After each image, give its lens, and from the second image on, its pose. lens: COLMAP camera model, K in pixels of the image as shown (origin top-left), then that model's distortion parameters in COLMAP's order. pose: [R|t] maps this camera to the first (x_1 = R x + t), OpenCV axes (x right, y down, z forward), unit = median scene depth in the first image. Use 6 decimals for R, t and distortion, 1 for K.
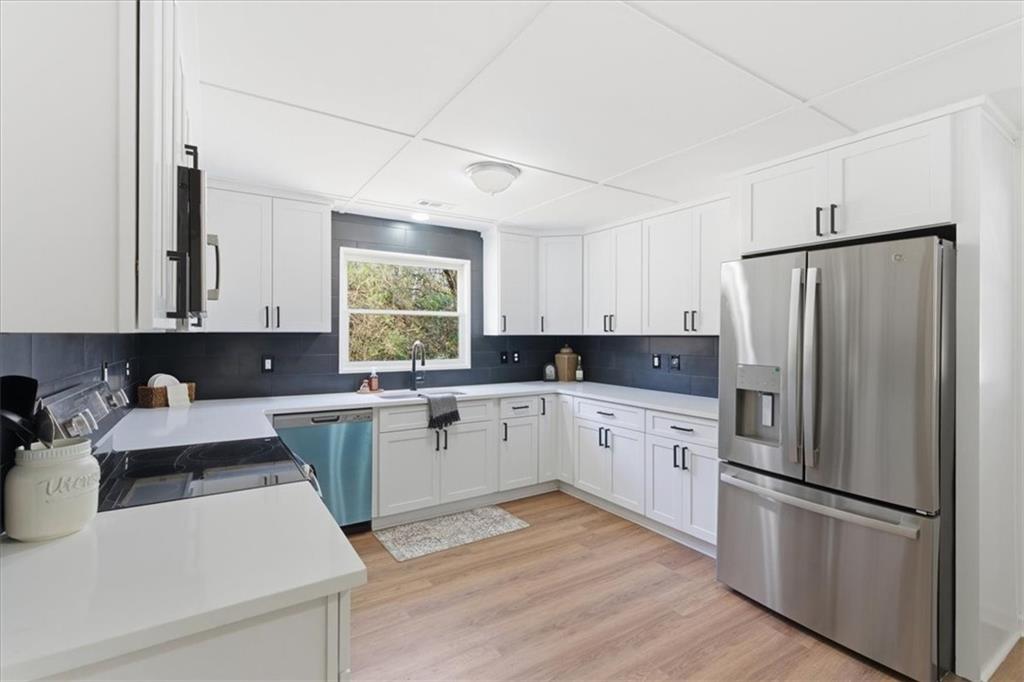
lens RADIAL K [[468.0, 0, 513.6], [0, 468.0, 334.2], [0, 0, 1]] dist [-0.001977, 0.000154]
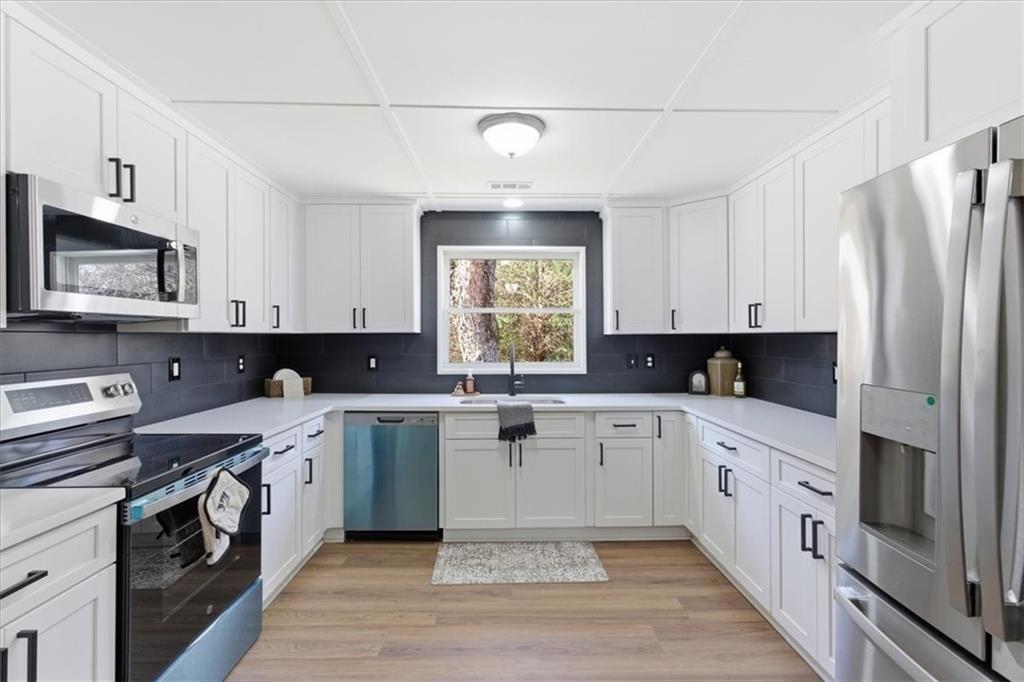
lens RADIAL K [[468.0, 0, 509.2], [0, 468.0, 336.9], [0, 0, 1]] dist [-0.001977, 0.000154]
pose [[0.851137, -0.005811, -0.524911, 0.287071], [0.006317, 0.999980, -0.000829, 0.007274], [0.524905, -0.002610, 0.851157, 0.246412]]
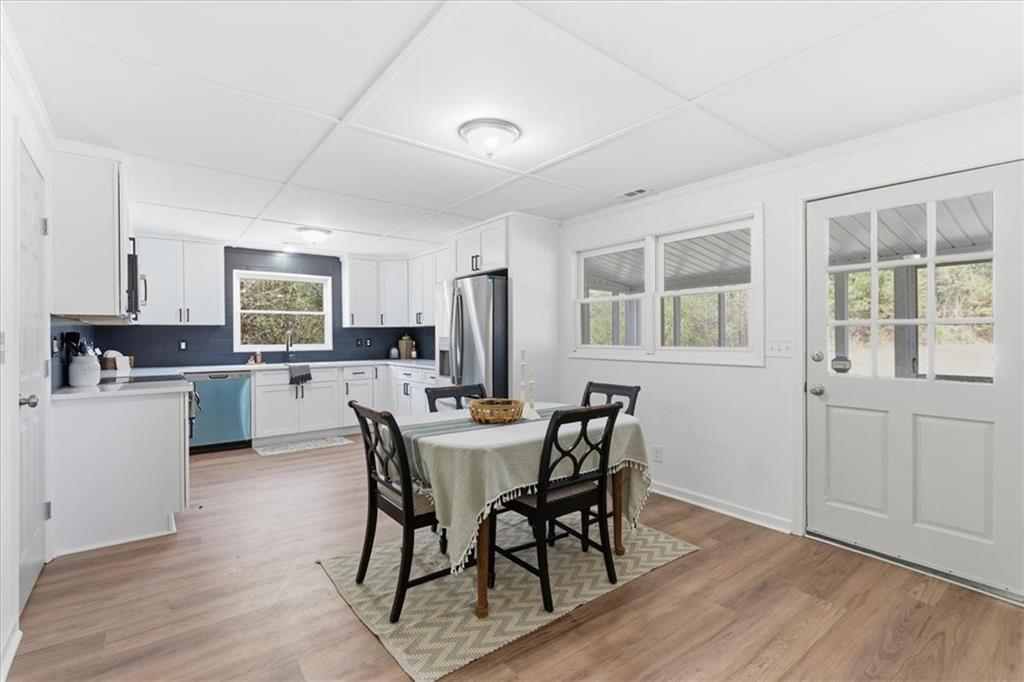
lens RADIAL K [[468.0, 0, 513.6], [0, 468.0, 337.6], [0, 0, 1]] dist [-0.001977, 0.000154]
pose [[0.995766, -0.012403, 0.091085, 0.417041], [0.012054, 0.999918, 0.004380, 0.041765], [-0.091131, -0.003263, 0.995834, -0.632579]]
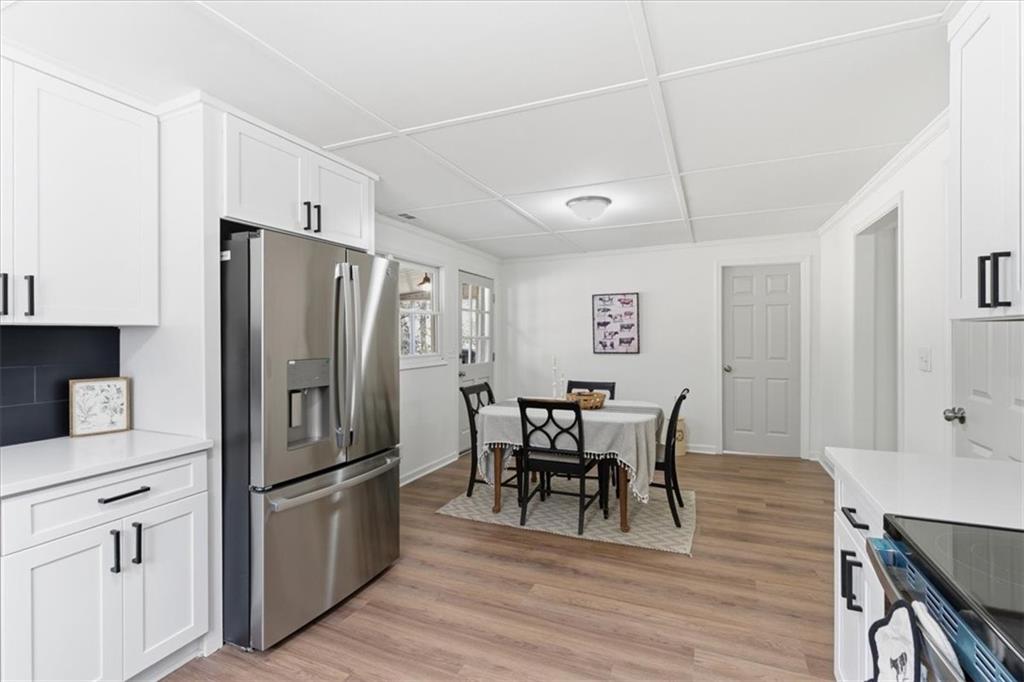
lens RADIAL K [[468.0, 0, 512.3], [0, 468.0, 332.9], [0, 0, 1]] dist [-0.001977, 0.000154]
pose [[-0.555064, -0.006169, 0.831785, -0.295506], [-0.000118, 0.999973, 0.007337, 0.004517], [-0.831808, 0.003975, -0.555050, 0.775042]]
